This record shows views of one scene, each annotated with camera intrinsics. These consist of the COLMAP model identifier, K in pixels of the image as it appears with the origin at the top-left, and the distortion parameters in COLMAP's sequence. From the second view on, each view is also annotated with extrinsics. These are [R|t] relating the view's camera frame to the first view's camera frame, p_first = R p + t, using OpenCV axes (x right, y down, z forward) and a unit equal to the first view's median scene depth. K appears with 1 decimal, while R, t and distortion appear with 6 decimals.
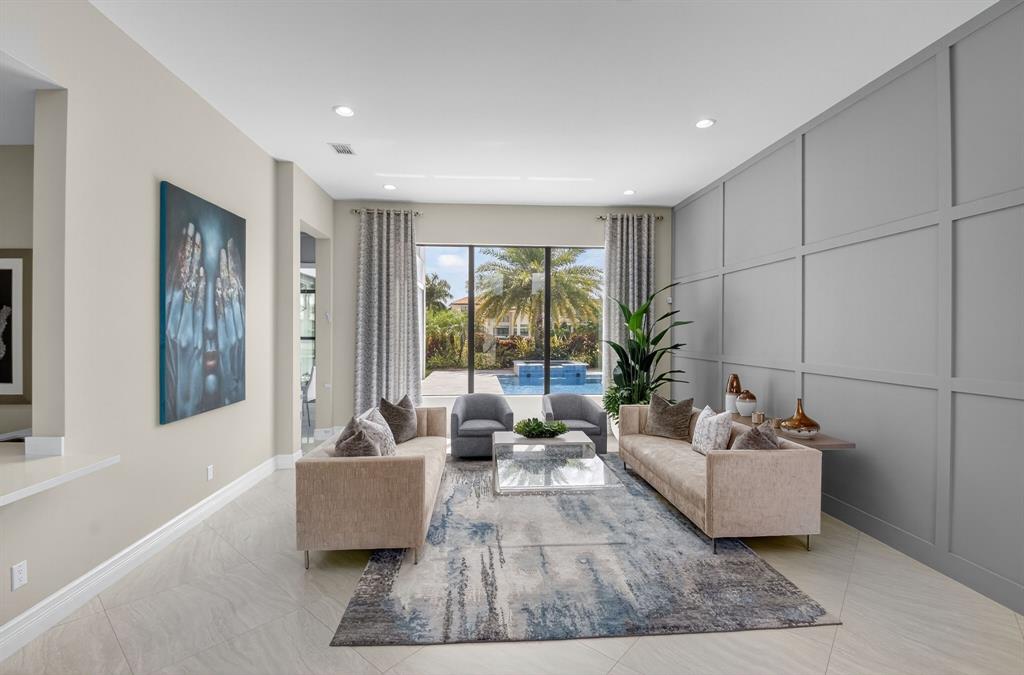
lens RADIAL K [[456.9, 0, 512.0], [0, 456.9, 337.5], [0, 0, 1]] dist [-0.011478, -0.000633]
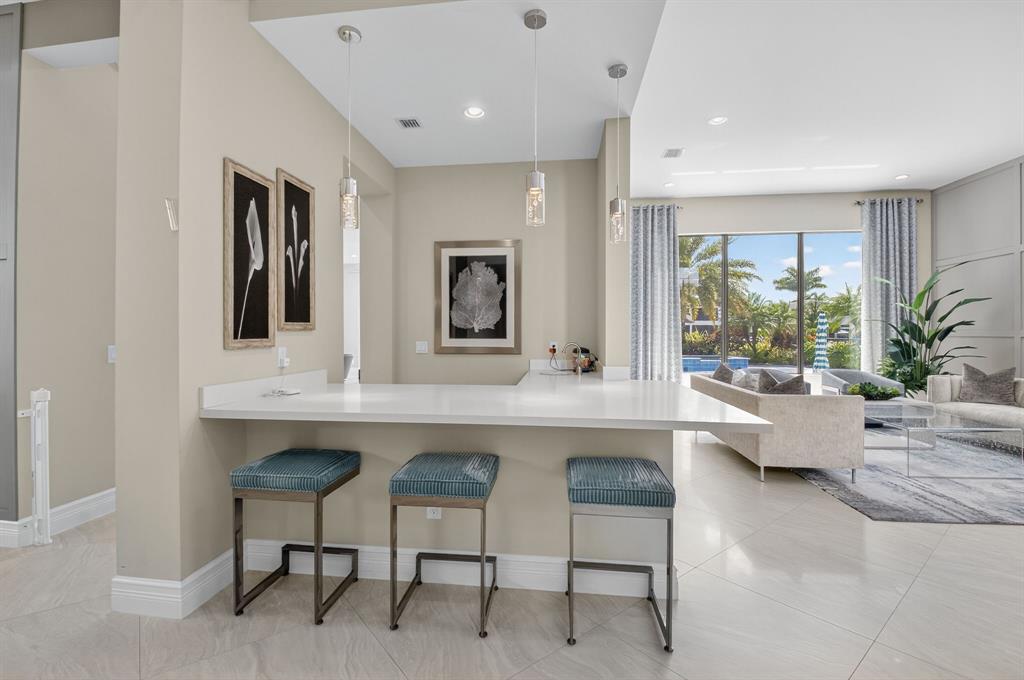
lens RADIAL K [[458.9, 0, 504.4], [0, 458.9, 339.5], [0, 0, 1]] dist [-0.000016, -0.016566]
pose [[0.980657, -0.000899, -0.195734, -0.721202], [0.000477, 0.999997, -0.002203, 0.090778], [0.195735, 0.002067, 0.980655, -0.312120]]
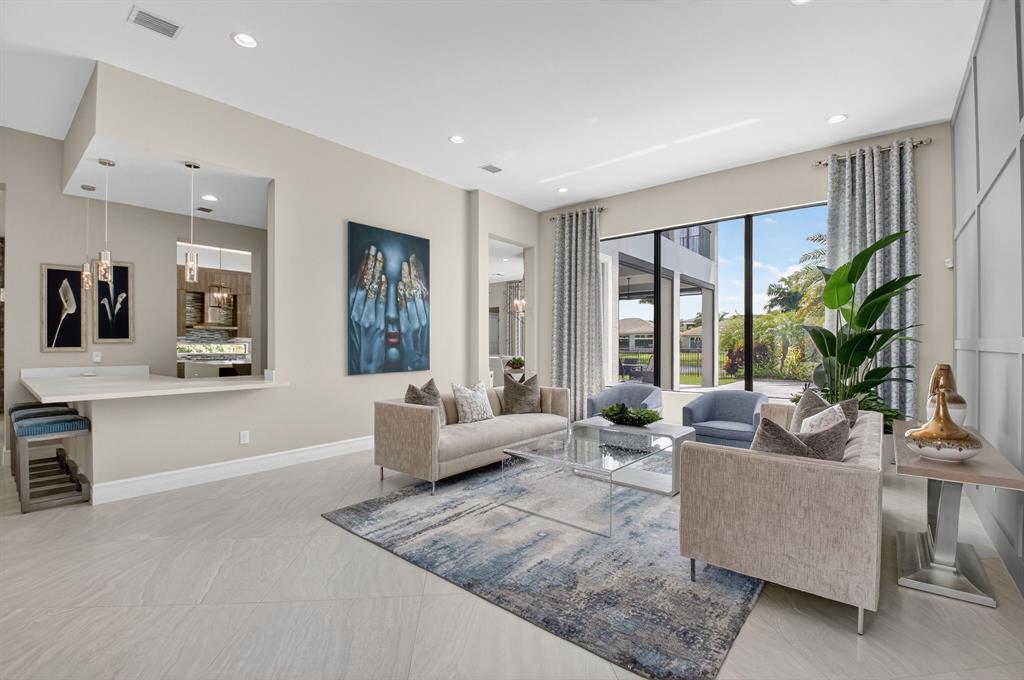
lens RADIAL K [[448.0, 0, 511.5], [0, 448.0, 346.5], [0, 0, 1]] dist [0.021351, -0.029926]
pose [[0.722605, 0.002029, -0.691258, 0.627484], [-0.007234, 0.999963, -0.004627, 0.082155], [0.691224, 0.008344, 0.722593, 0.220728]]
